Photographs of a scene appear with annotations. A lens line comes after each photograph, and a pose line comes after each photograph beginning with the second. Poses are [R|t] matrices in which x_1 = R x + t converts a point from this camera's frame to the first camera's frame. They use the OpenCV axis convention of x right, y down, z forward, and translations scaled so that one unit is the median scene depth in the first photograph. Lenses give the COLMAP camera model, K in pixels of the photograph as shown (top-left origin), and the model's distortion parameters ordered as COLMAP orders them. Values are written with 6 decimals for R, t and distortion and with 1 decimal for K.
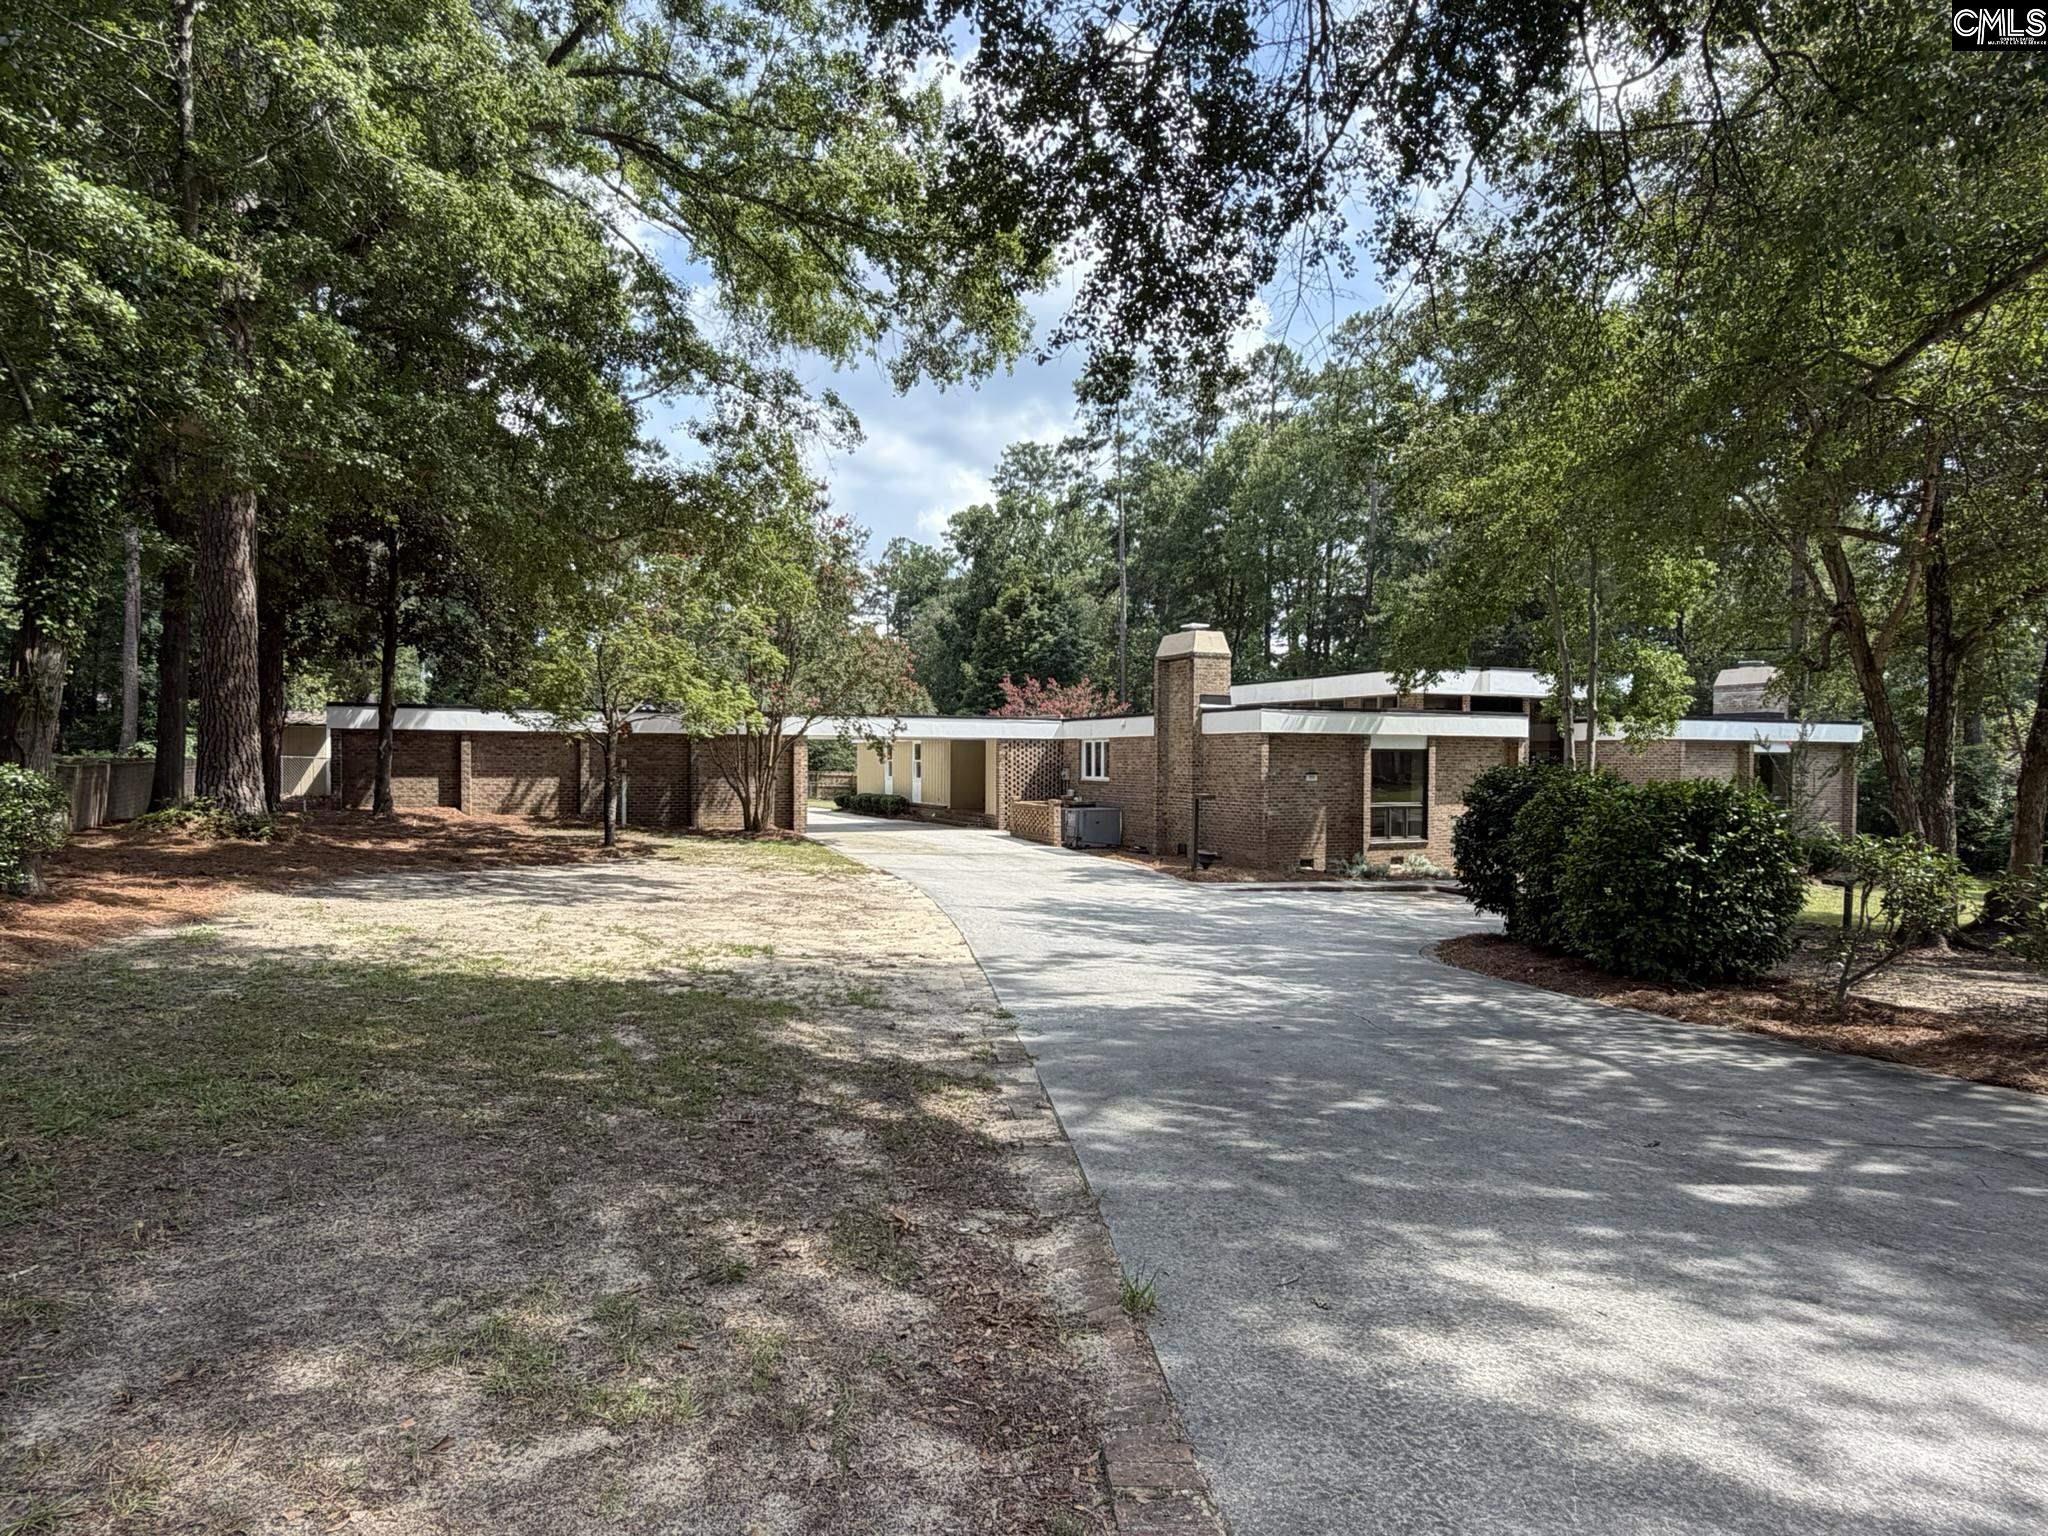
lens RADIAL K [[1140.3, 0, 1023.2], [0, 1140.3, 779.7], [0, 0, 1]] dist [-0.005832, 0.001346]
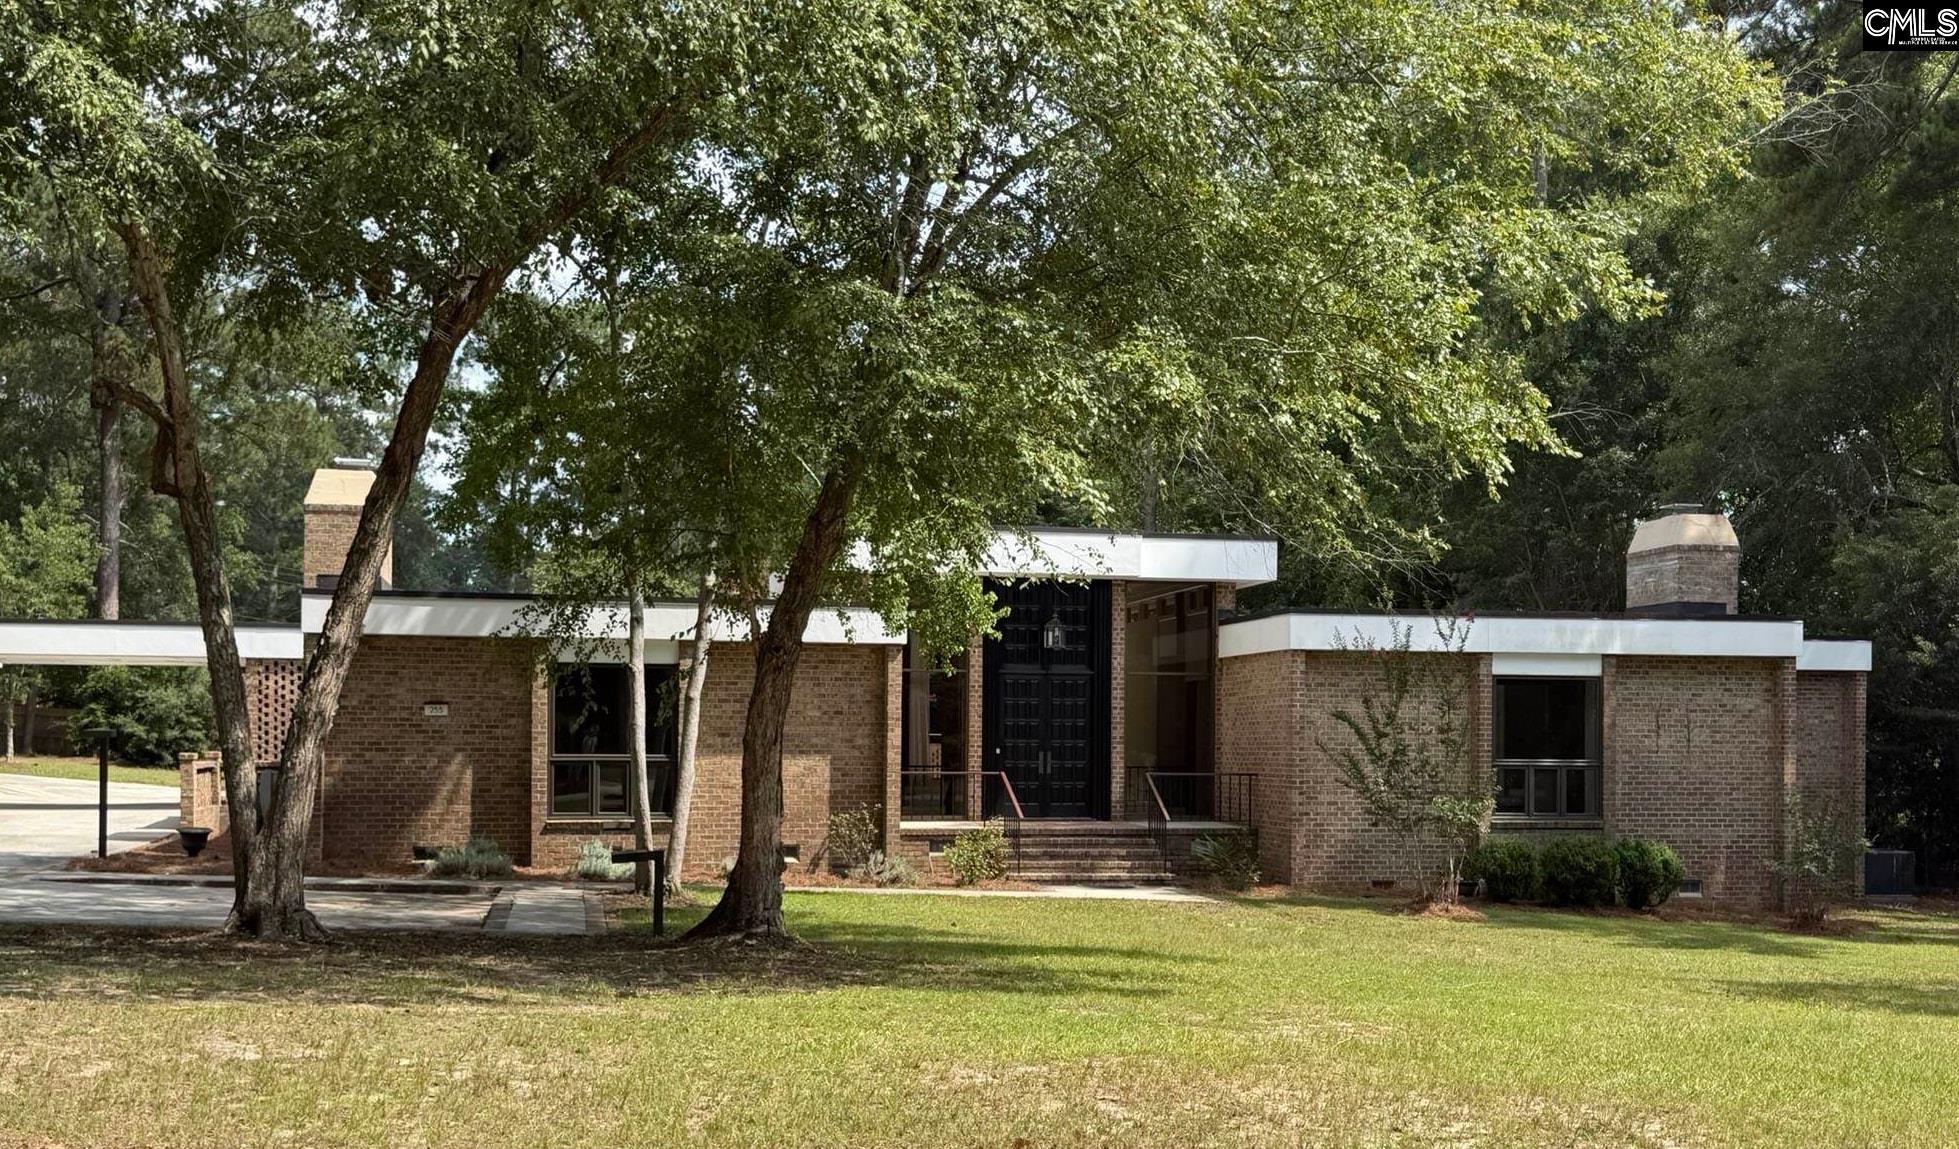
lens RADIAL K [[2170.8, 0, 1046.0], [0, 2170.8, 721.3], [0, 0, 1]] dist [0.155851, 0.000000]
pose [[0.972583, 0.000533, -0.232555, 0.504367], [-0.007003, 0.999611, -0.026997, 0.019860], [0.232451, 0.027886, 0.972208, -0.027138]]
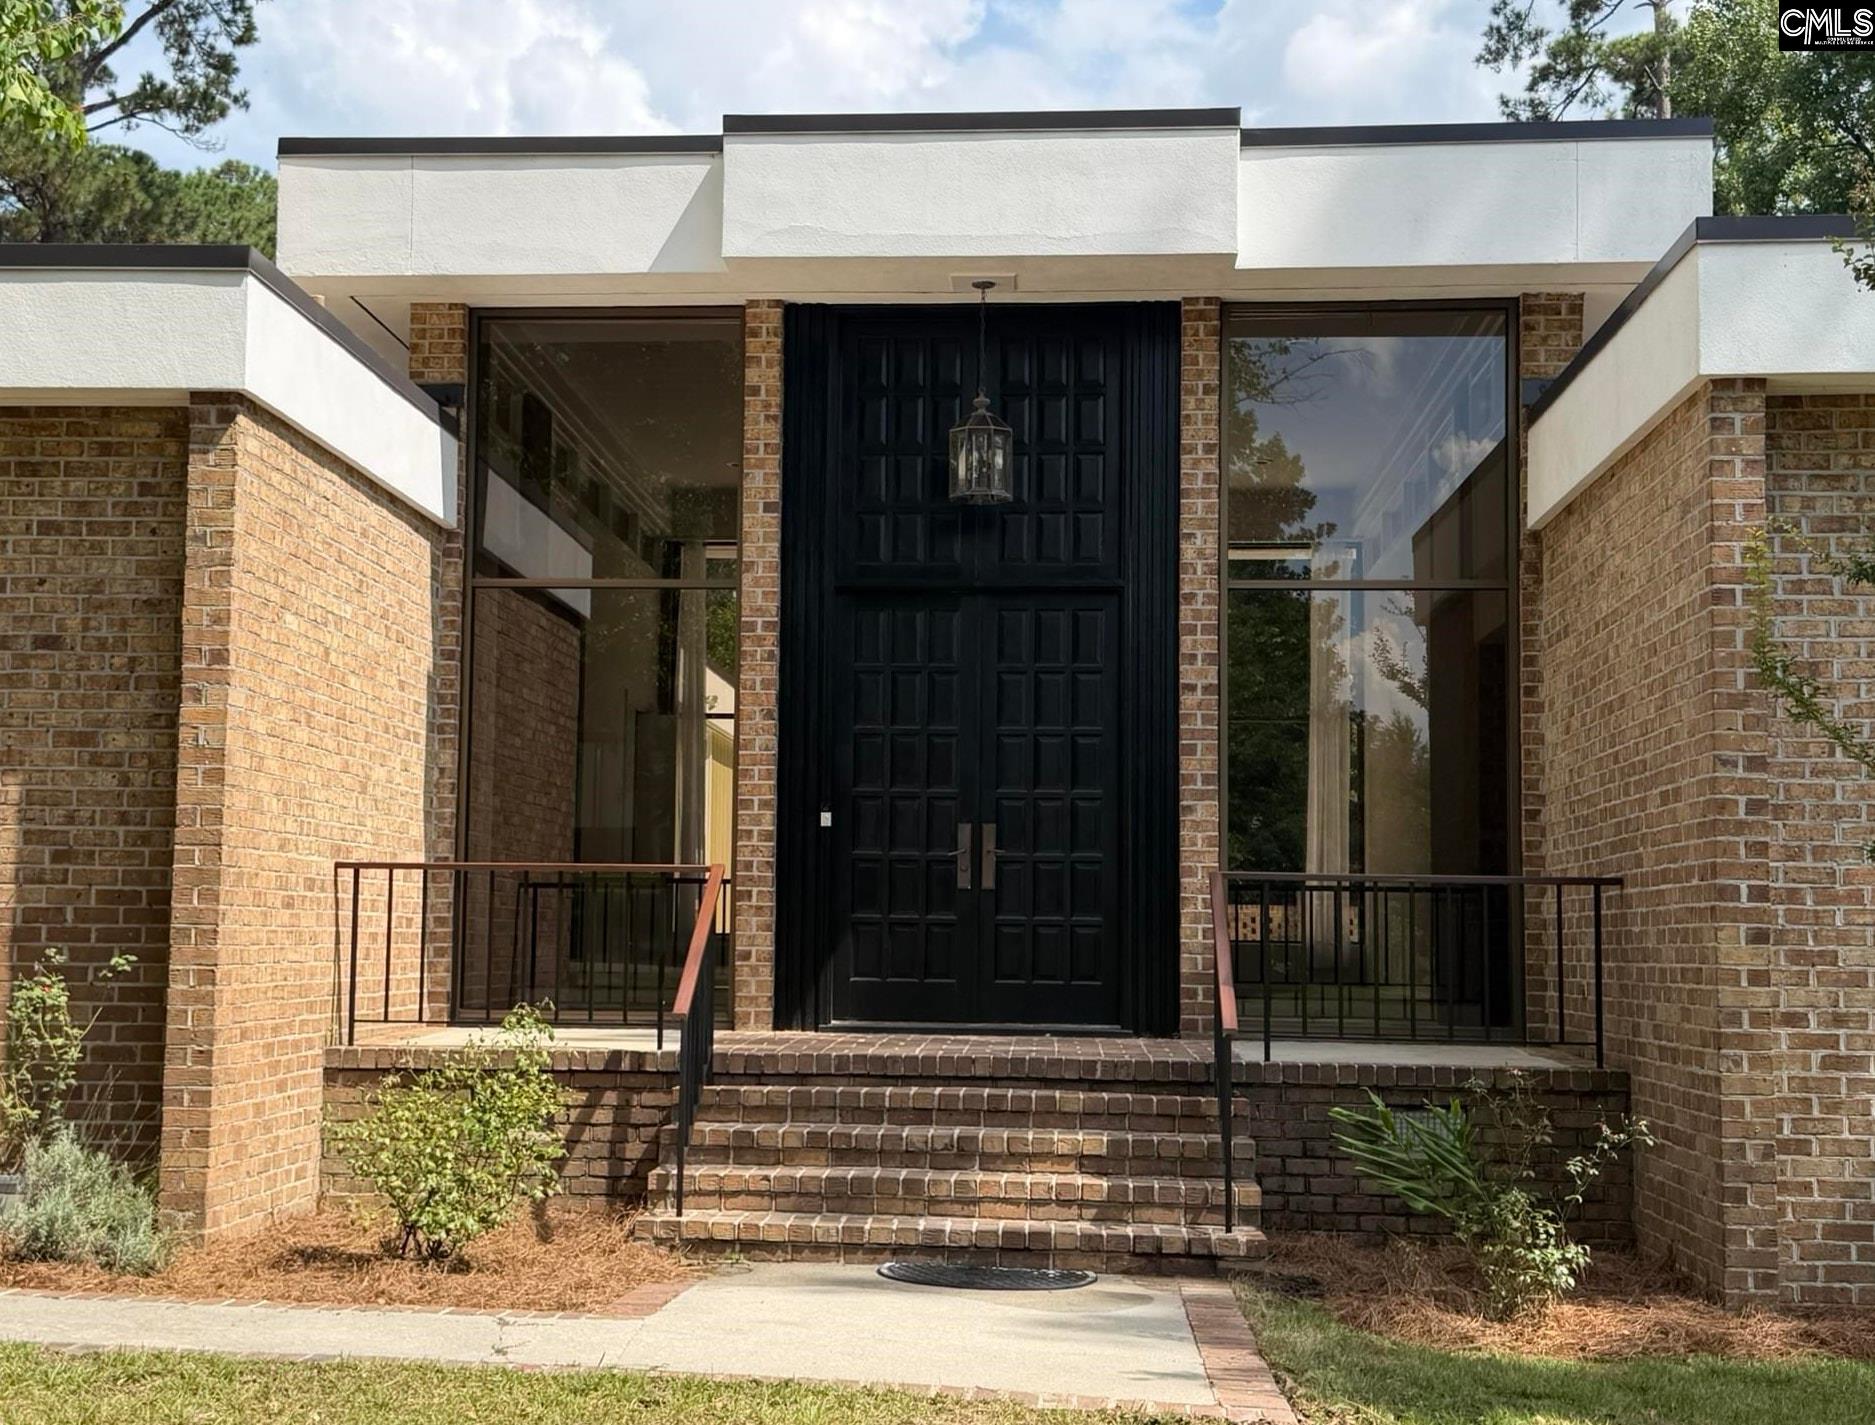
lens RADIAL K [[2496.8, 0, 922.4], [0, 2496.8, 718.8], [0, 0, 1]] dist [0.156760, 0.000000]
pose [[0.868089, -0.037820, -0.494967, 0.463016], [-0.019366, 0.993754, -0.109896, 0.030809], [0.496031, 0.104986, 0.861934, 0.491637]]
